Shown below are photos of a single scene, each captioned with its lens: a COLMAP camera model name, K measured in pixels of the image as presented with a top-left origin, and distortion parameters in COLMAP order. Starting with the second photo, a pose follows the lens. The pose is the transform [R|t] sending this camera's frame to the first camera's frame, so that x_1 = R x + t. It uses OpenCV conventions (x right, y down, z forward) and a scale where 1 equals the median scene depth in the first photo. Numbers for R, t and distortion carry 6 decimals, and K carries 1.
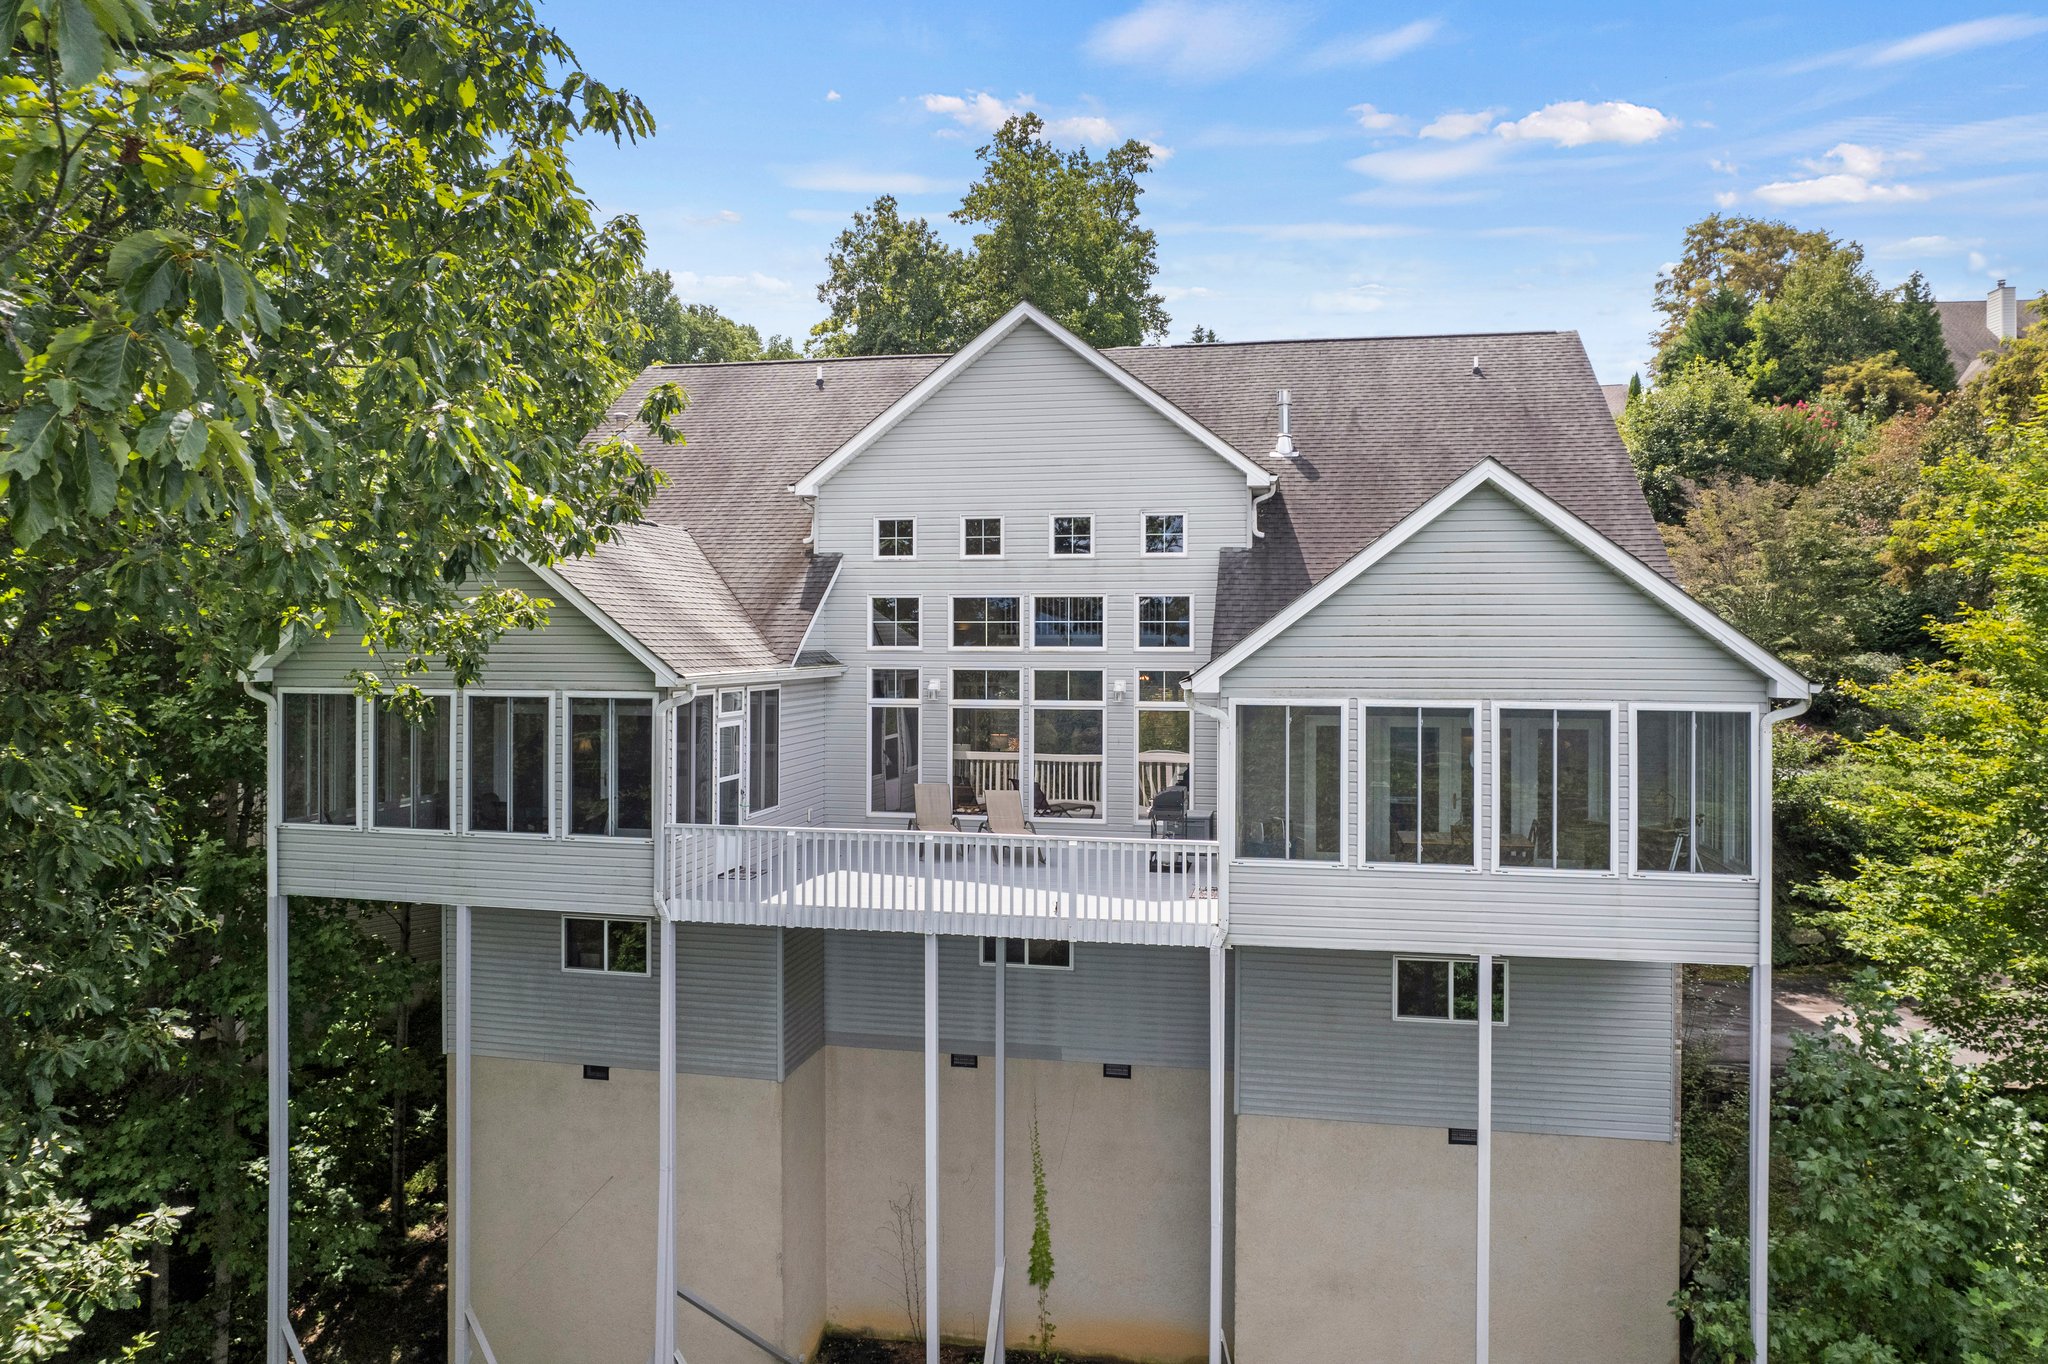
lens RADIAL K [[1310.8, 0, 1003.5], [0, 1310.8, 649.6], [0, 0, 1]] dist [-0.087983, 0.075264]
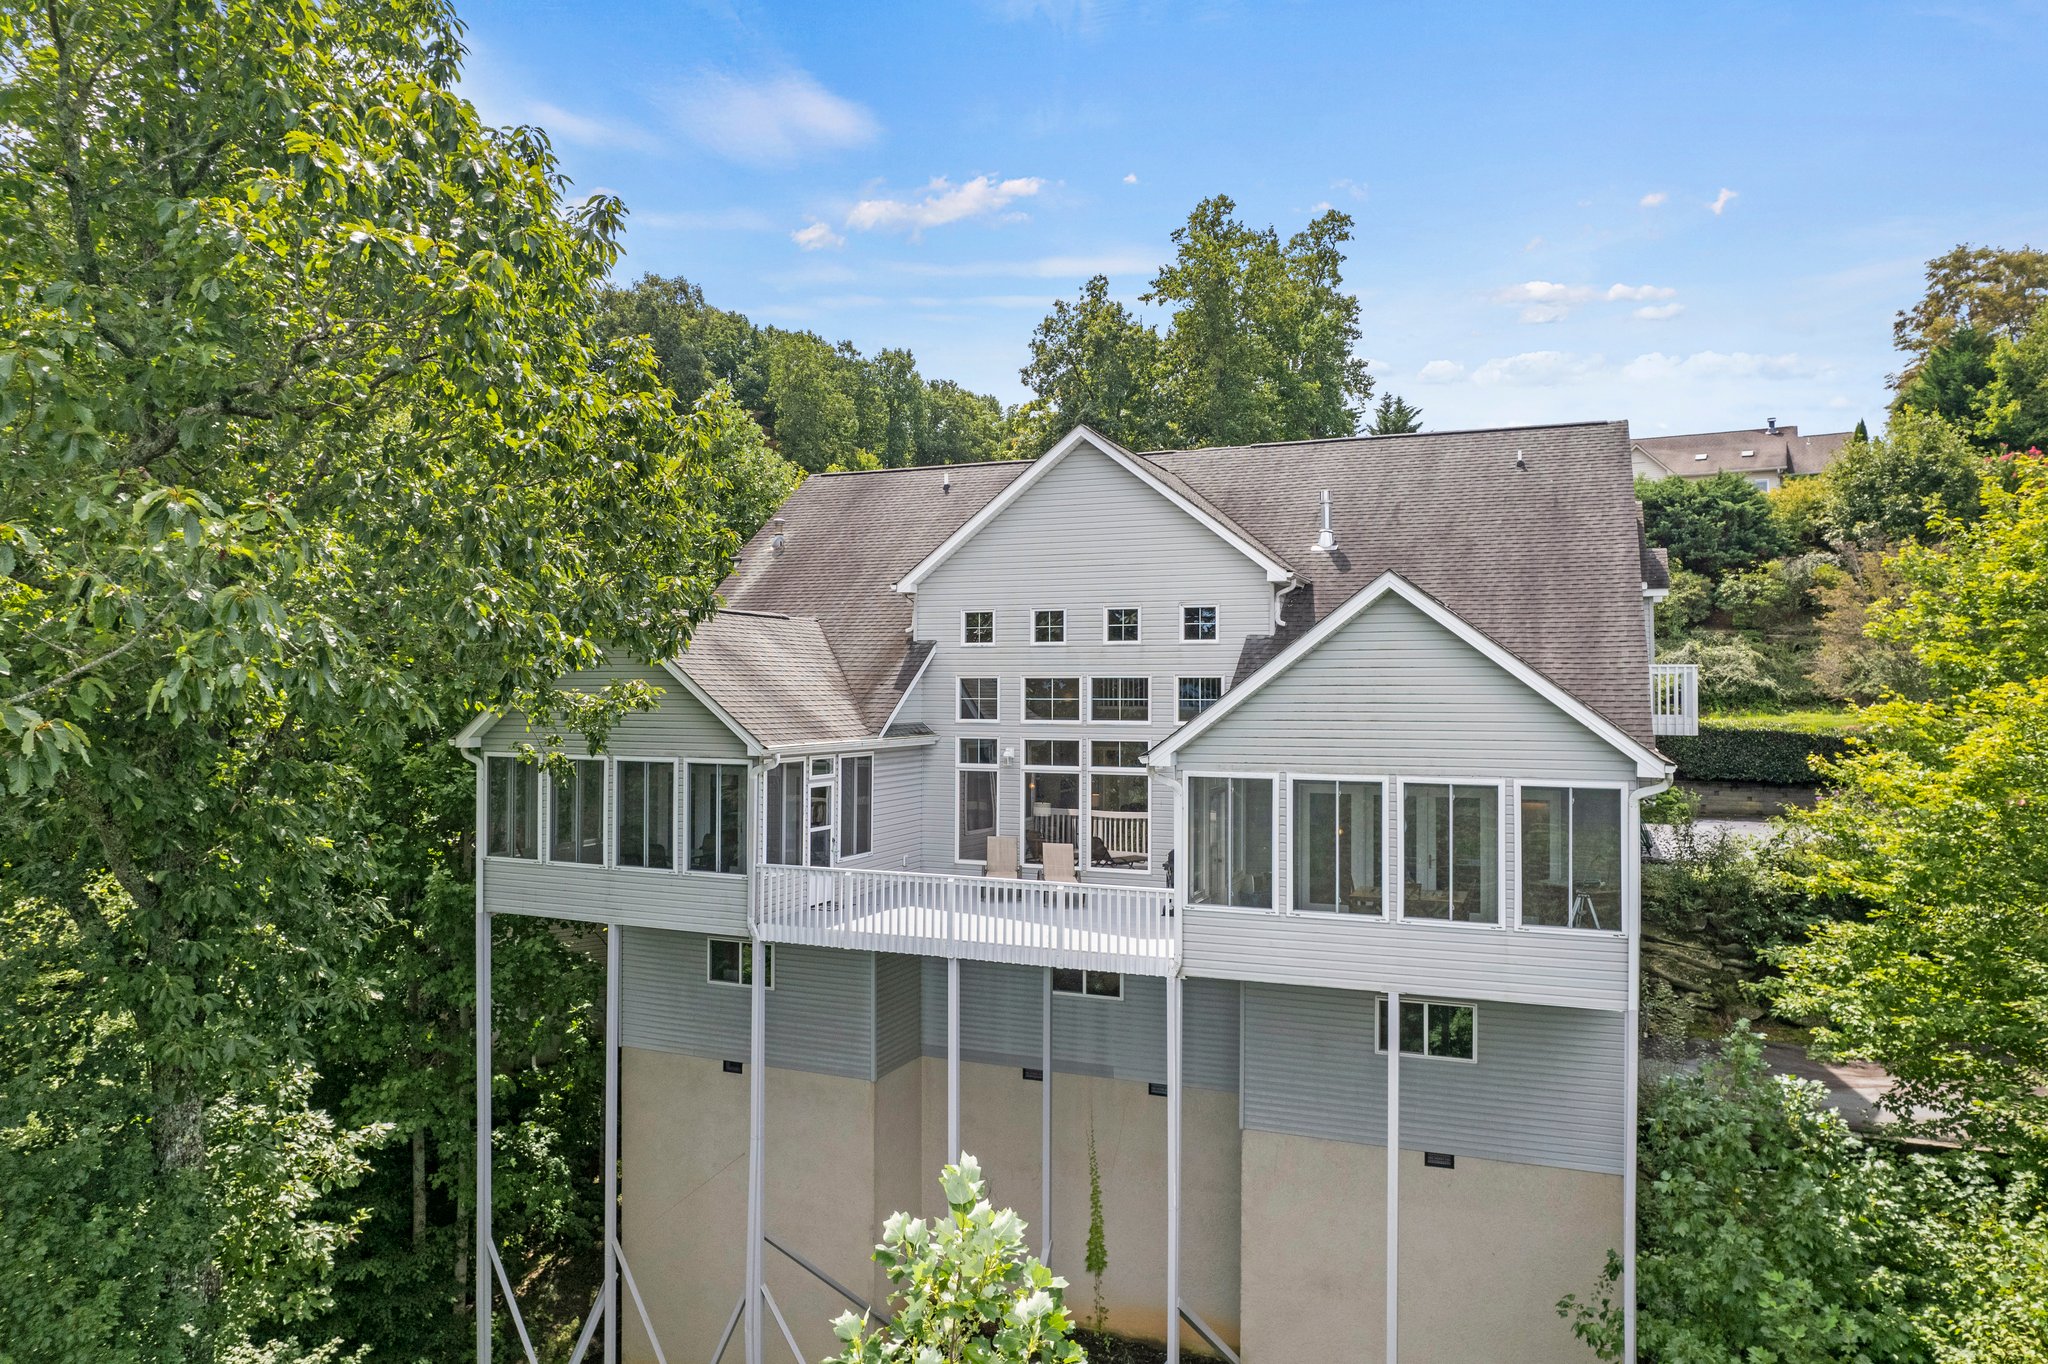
lens RADIAL K [[1315.8, 0, 1024.0], [0, 1315.8, 682.0], [0, 0, 1]] dist [-0.093257, 0.087994]
pose [[0.981261, -0.001683, -0.192677, 0.192701], [-0.001044, 0.999901, -0.014047, -0.020270], [0.192682, 0.013985, 0.981162, -0.161069]]
